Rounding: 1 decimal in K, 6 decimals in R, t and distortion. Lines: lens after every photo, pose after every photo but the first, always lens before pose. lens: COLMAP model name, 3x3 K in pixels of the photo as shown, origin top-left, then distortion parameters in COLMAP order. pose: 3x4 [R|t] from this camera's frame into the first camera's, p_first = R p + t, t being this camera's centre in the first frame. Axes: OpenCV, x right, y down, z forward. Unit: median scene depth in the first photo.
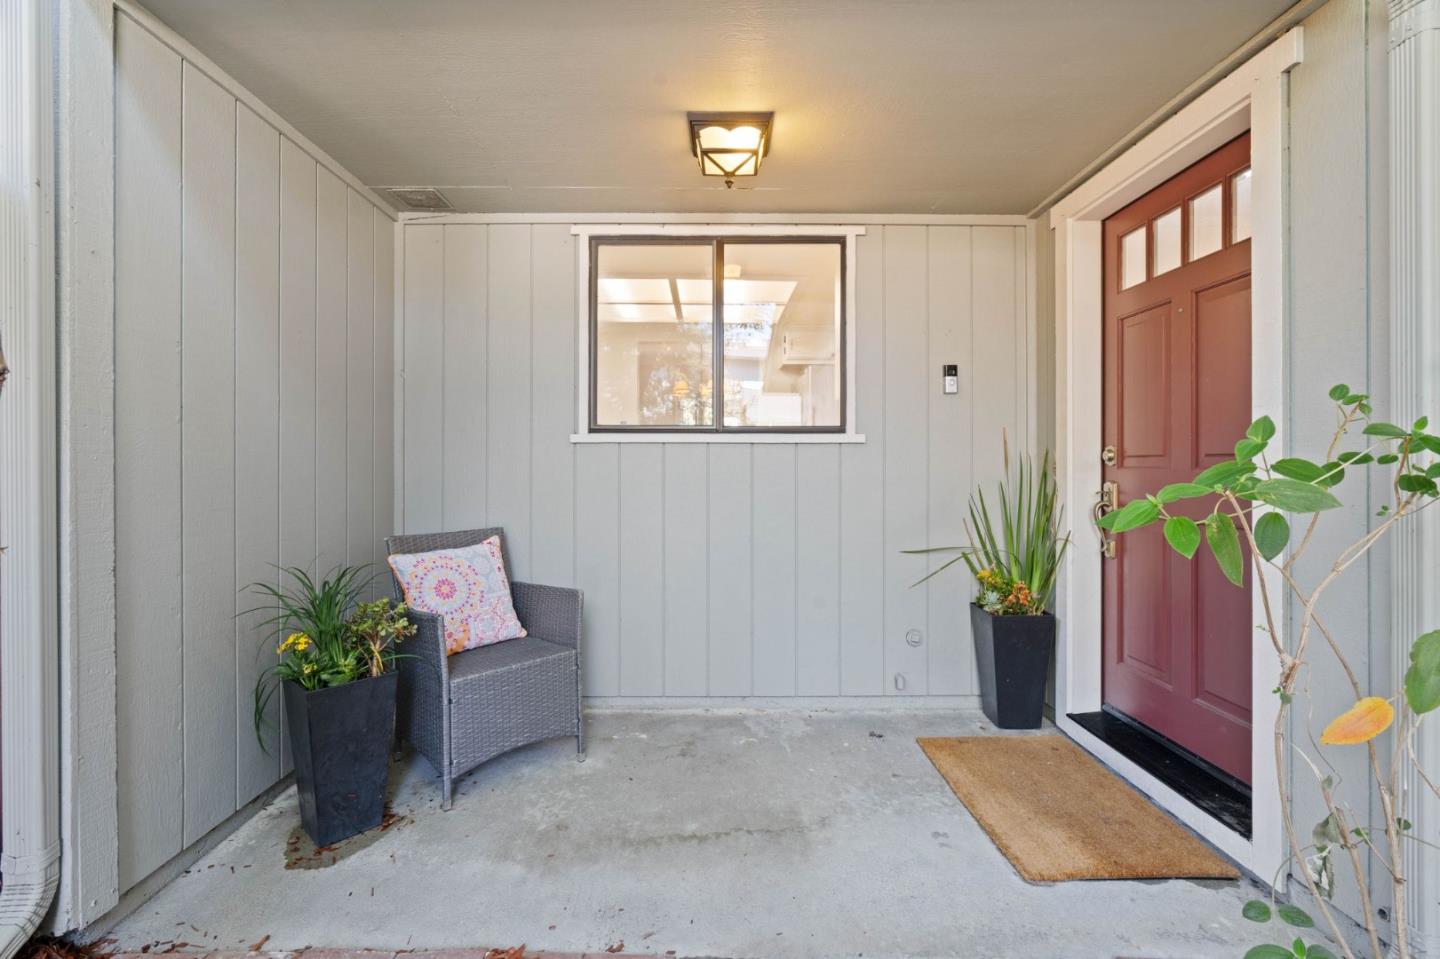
lens RADIAL K [[636.6, 0, 702.3], [0, 636.6, 456.1], [0, 0, 1]] dist [-0.000093, 0.000064]
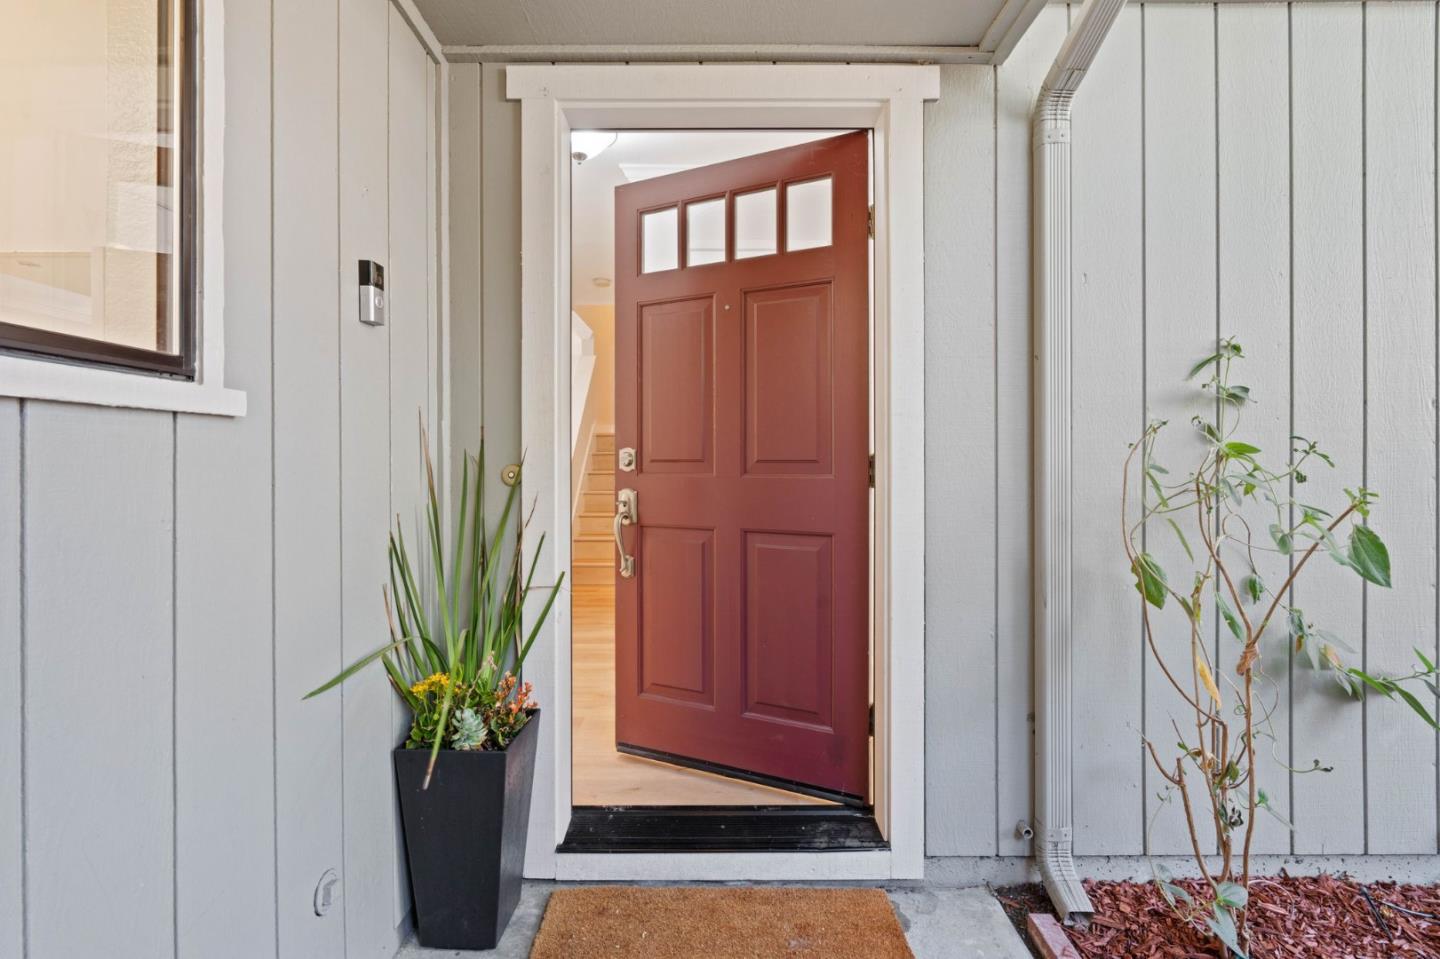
lens RADIAL K [[636.6, 0, 702.3], [0, 636.6, 456.1], [0, 0, 1]] dist [-0.000093, 0.000064]
pose [[-0.001441, 0.001401, 0.999998, -0.084069], [-0.014099, 0.999900, -0.001421, -0.003565], [-0.999900, -0.014101, -0.001421, 0.806985]]
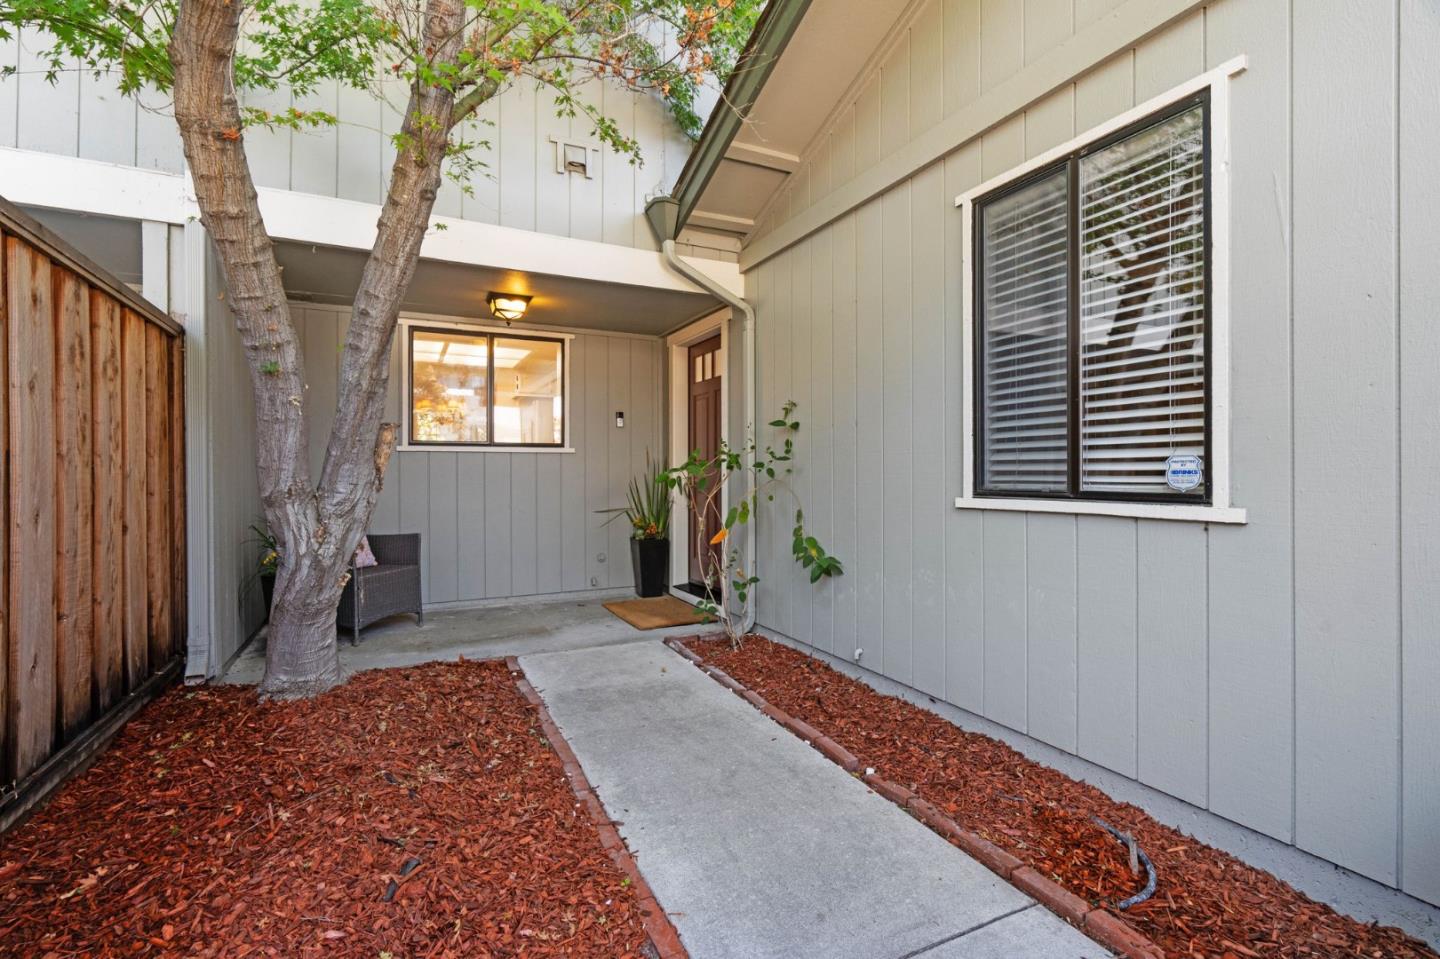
lens RADIAL K [[651.1, 0, 714.8], [0, 651.1, 480.3], [0, 0, 1]] dist [-0.002205, 0.000282]
pose [[0.894646, -0.007524, 0.446712, -0.234343], [-0.000108, 0.999855, 0.017056, 0.027203], [-0.446775, -0.015308, 0.894515, -0.904354]]
